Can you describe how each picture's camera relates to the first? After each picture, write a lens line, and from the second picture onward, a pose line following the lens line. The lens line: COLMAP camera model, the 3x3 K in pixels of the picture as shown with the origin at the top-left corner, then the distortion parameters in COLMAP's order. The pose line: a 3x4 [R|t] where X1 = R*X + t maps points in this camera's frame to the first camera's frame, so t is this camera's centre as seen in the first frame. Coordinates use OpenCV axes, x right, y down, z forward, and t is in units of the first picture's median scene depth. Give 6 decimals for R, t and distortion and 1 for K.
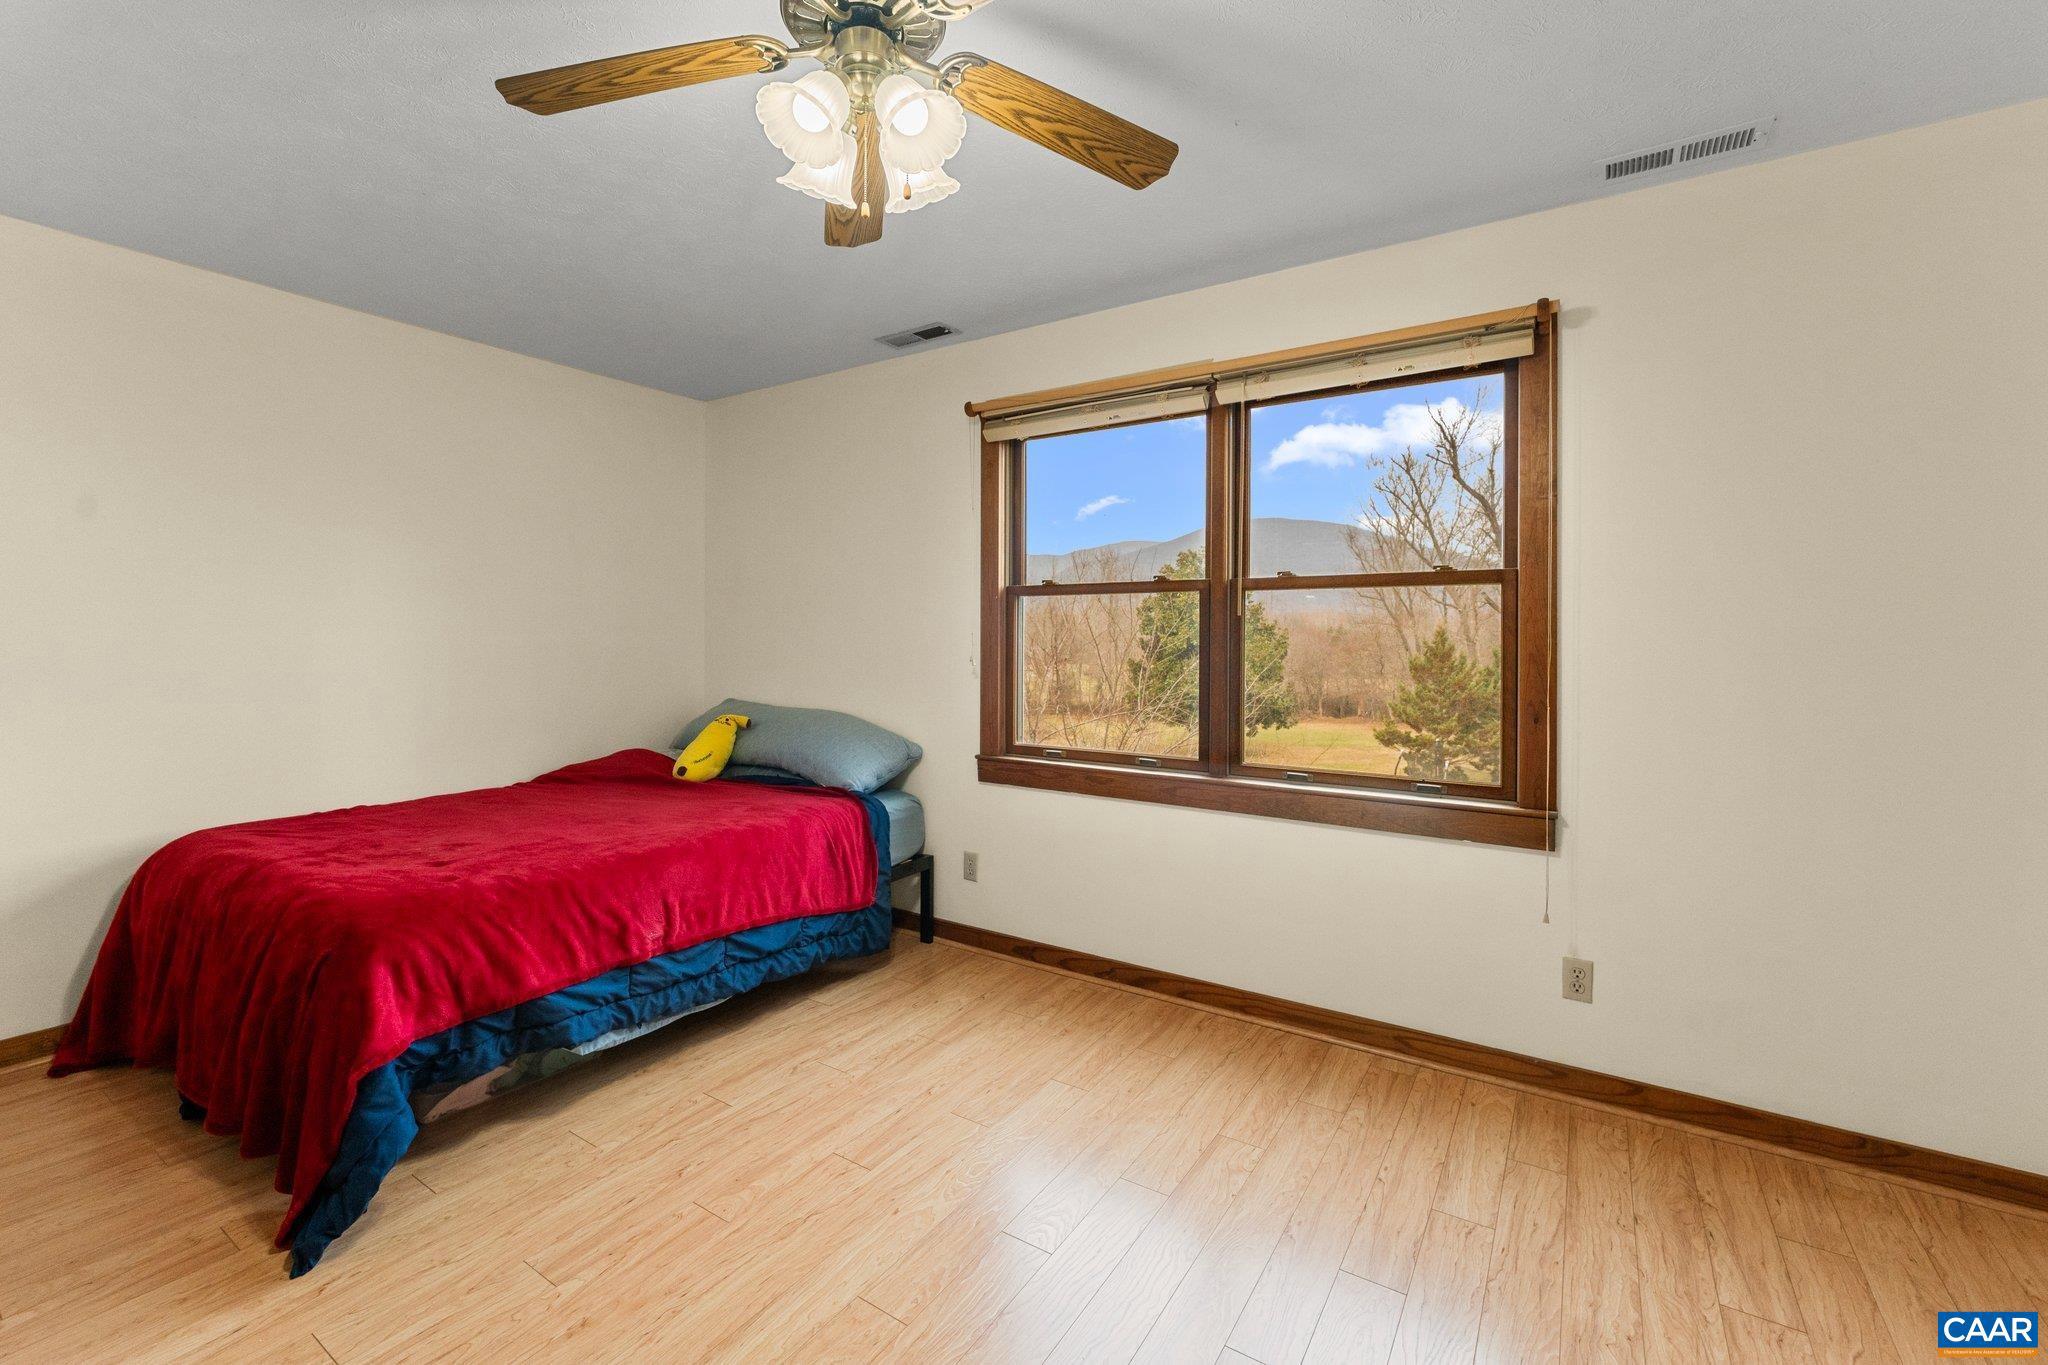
lens RADIAL K [[865.0, 0, 1022.5], [0, 865.0, 644.6], [0, 0, 1]] dist [-0.004019, 0.000738]
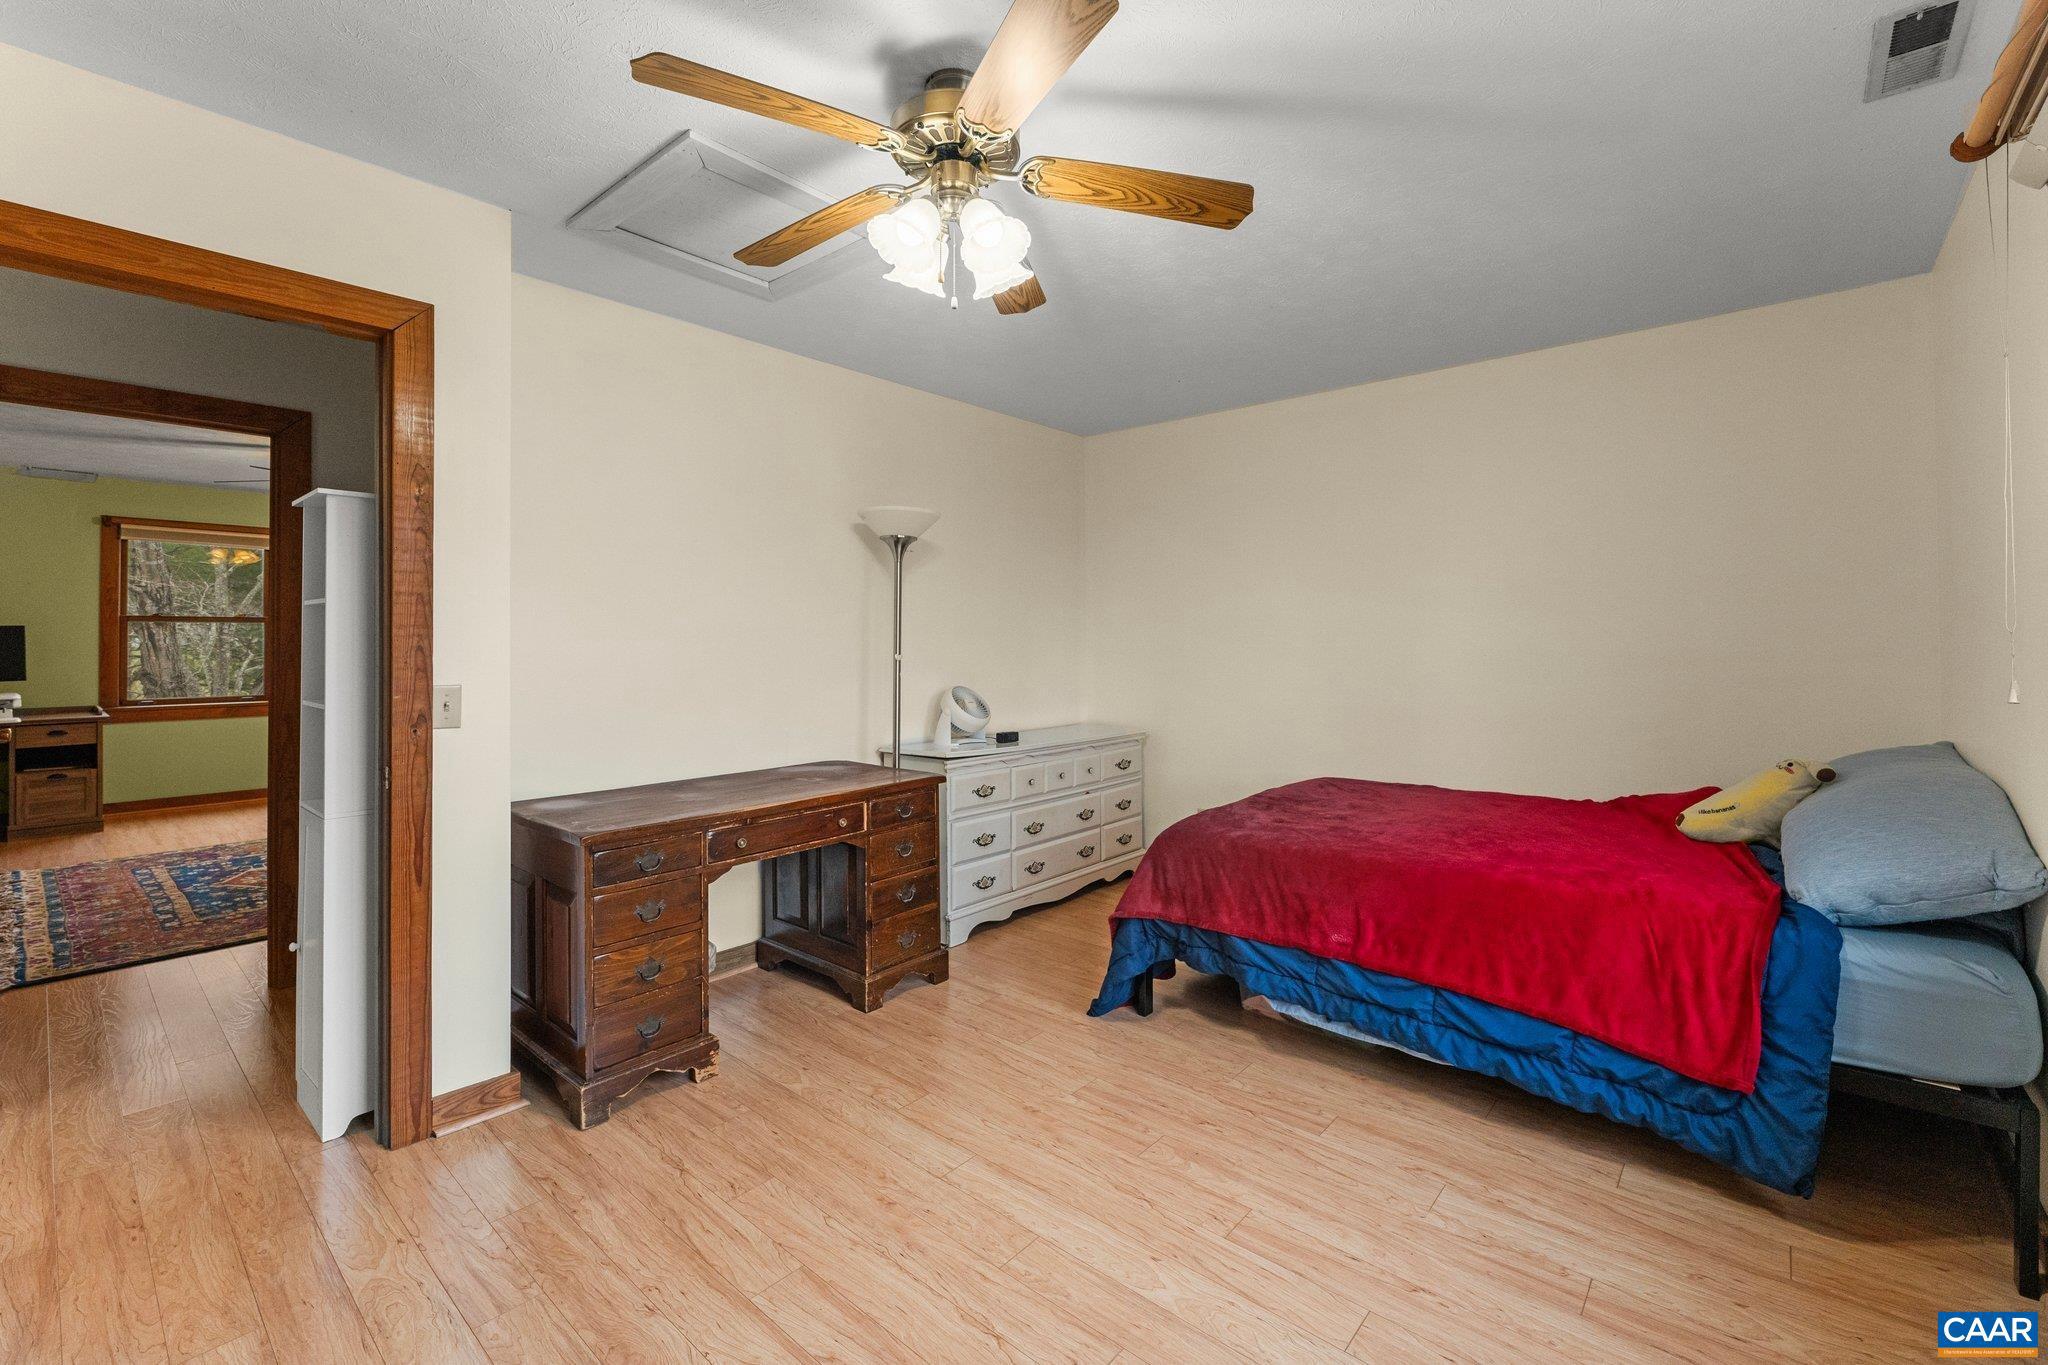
lens RADIAL K [[878.4, 0, 1020.8], [0, 878.4, 630.0], [0, 0, 1]] dist [-0.004094, -0.000157]
pose [[-0.144592, -0.015810, -0.989365, 0.601090], [-0.001459, 0.999875, -0.015764, -0.007201], [0.989490, -0.000836, -0.144597, 0.722502]]
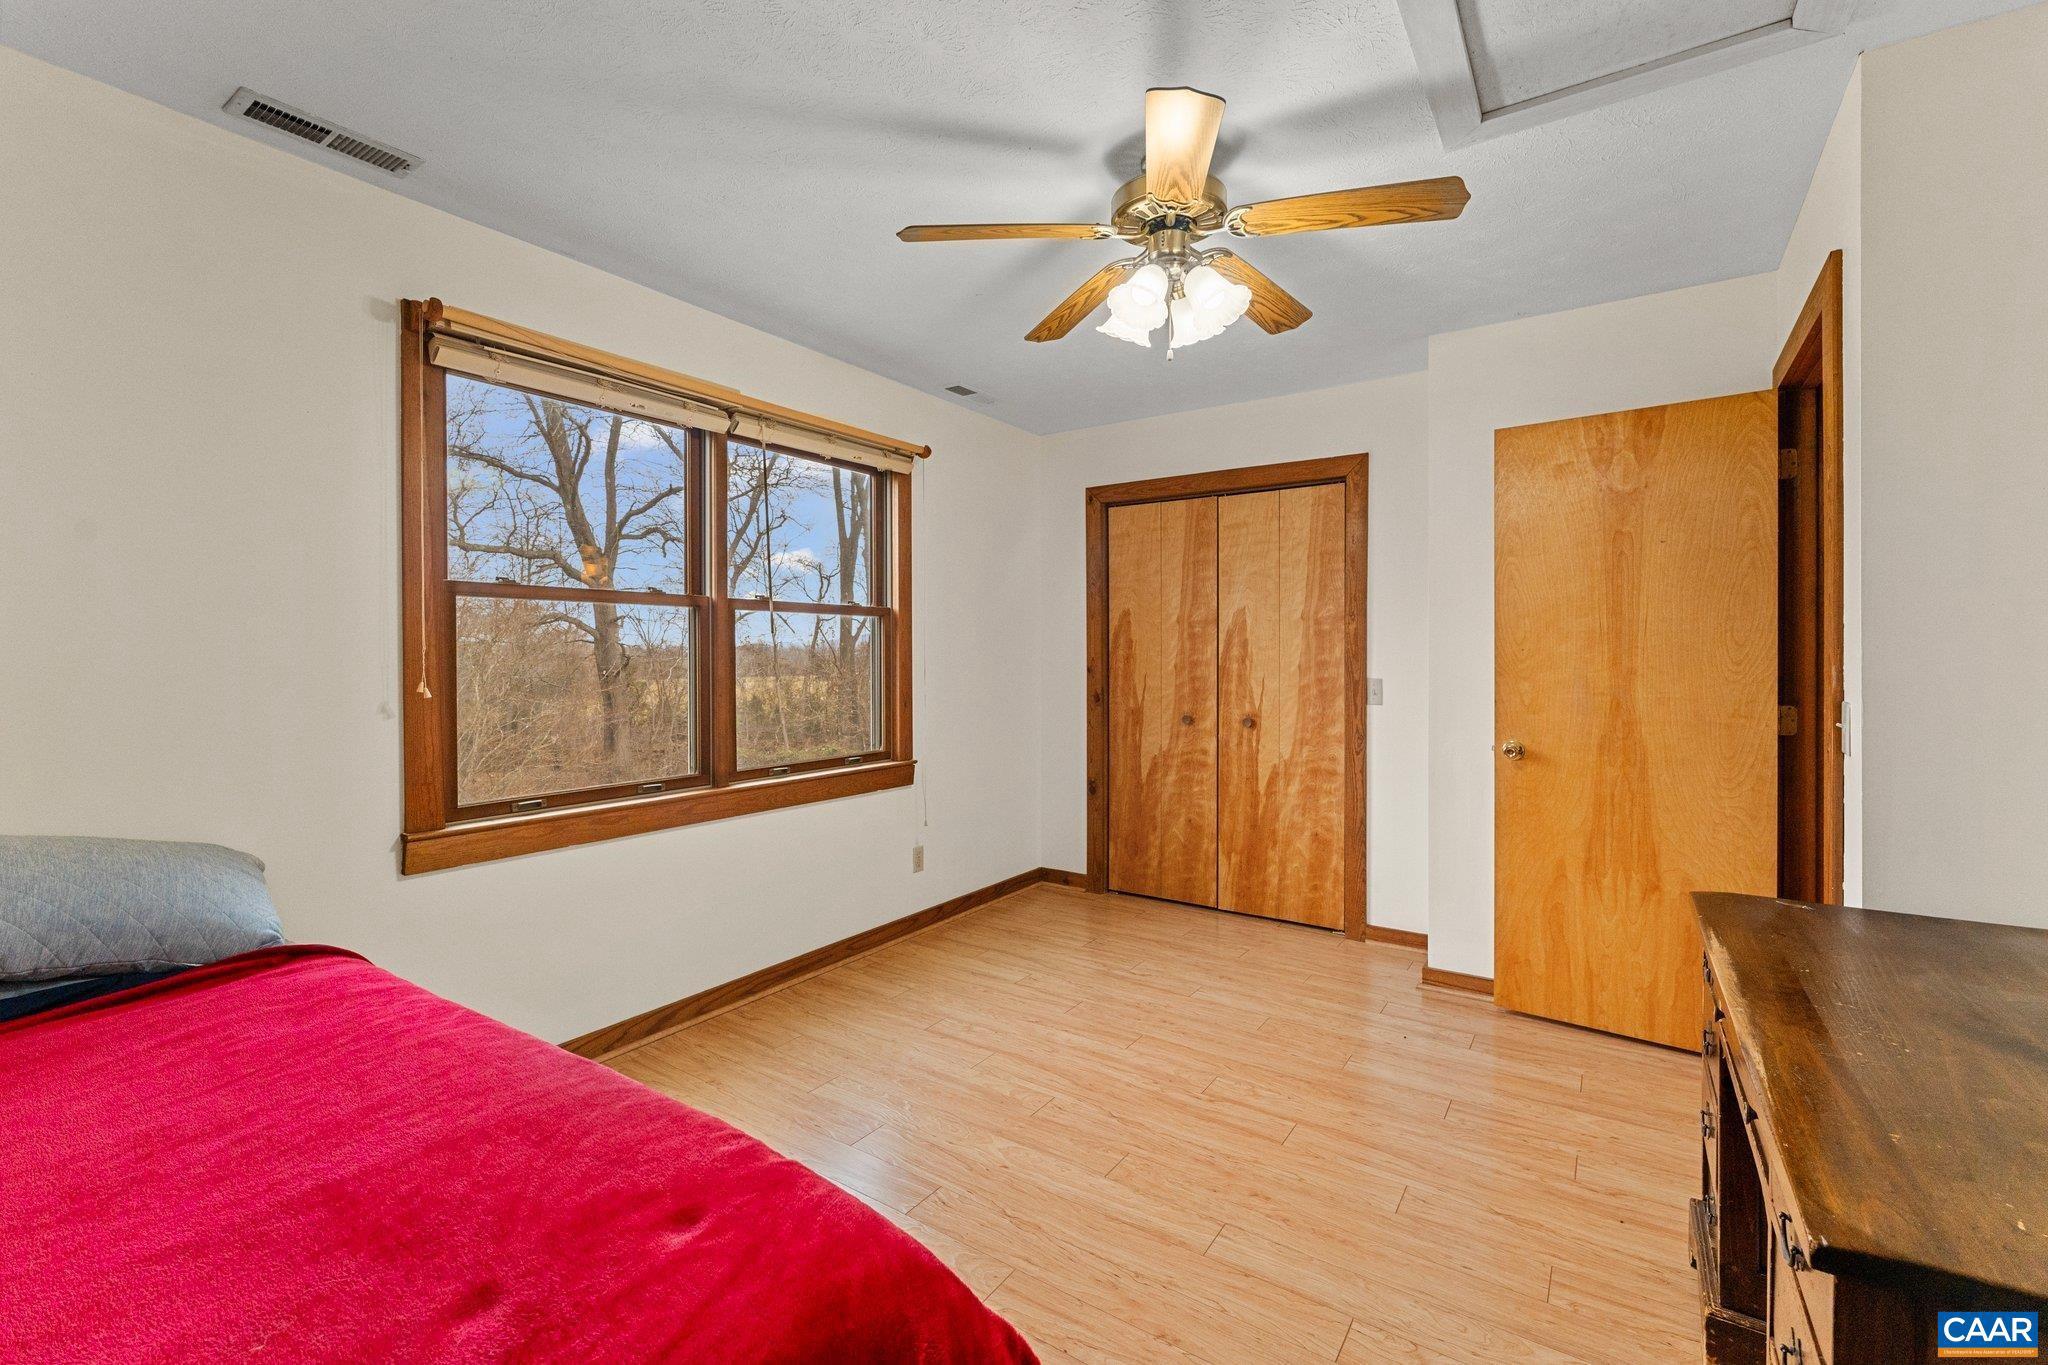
lens RADIAL K [[870.5, 0, 1028.4], [0, 870.5, 649.0], [0, 0, 1]] dist [-0.004647, 0.000208]
pose [[0.020956, -0.002876, 0.999776, -0.926790], [0.008341, 0.999962, 0.002701, -0.014526], [-0.999746, 0.008283, 0.020979, 0.683069]]
